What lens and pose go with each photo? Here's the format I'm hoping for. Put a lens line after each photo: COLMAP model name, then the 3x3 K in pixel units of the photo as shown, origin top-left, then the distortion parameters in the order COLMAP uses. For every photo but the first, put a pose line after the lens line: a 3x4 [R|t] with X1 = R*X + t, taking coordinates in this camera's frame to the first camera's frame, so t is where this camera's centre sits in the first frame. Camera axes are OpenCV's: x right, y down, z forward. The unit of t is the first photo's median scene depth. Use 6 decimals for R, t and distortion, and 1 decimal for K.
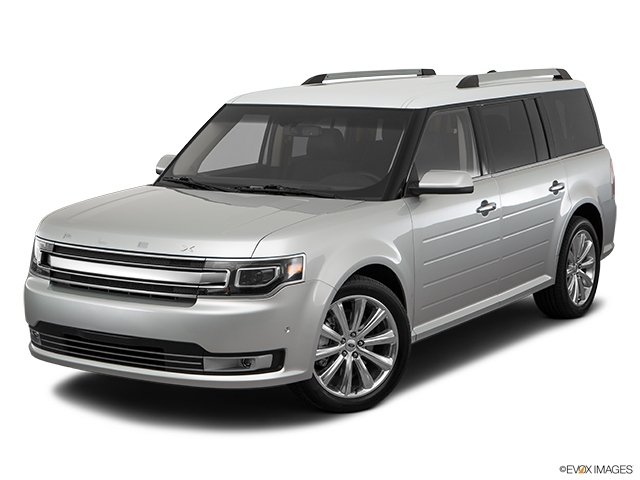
lens RADIAL K [[1176.7, 0, 320.0], [0, 1176.7, 240.0], [0, 0, 1]] dist [0.244623, 0.016671]
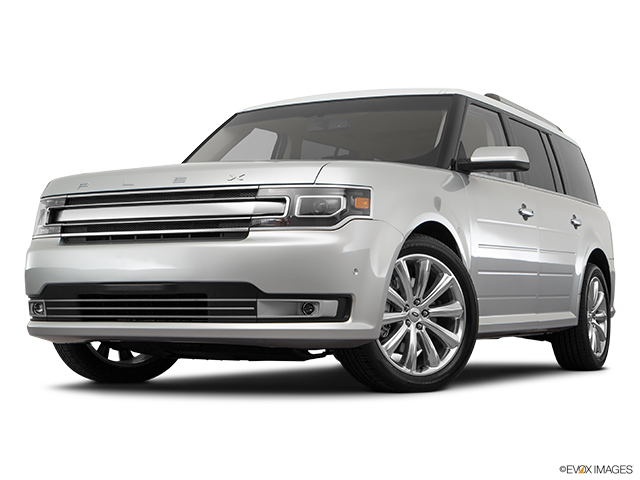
lens RADIAL K [[1072.3, 0, 320.0], [0, 1072.3, 240.0], [0, 0, 1]] dist [0.177457, 0.036398]
pose [[0.996173, 0.010516, 0.086772, -0.110216], [0.006438, 0.981211, -0.192830, 0.185849], [-0.087169, 0.192651, 0.977388, 0.233076]]
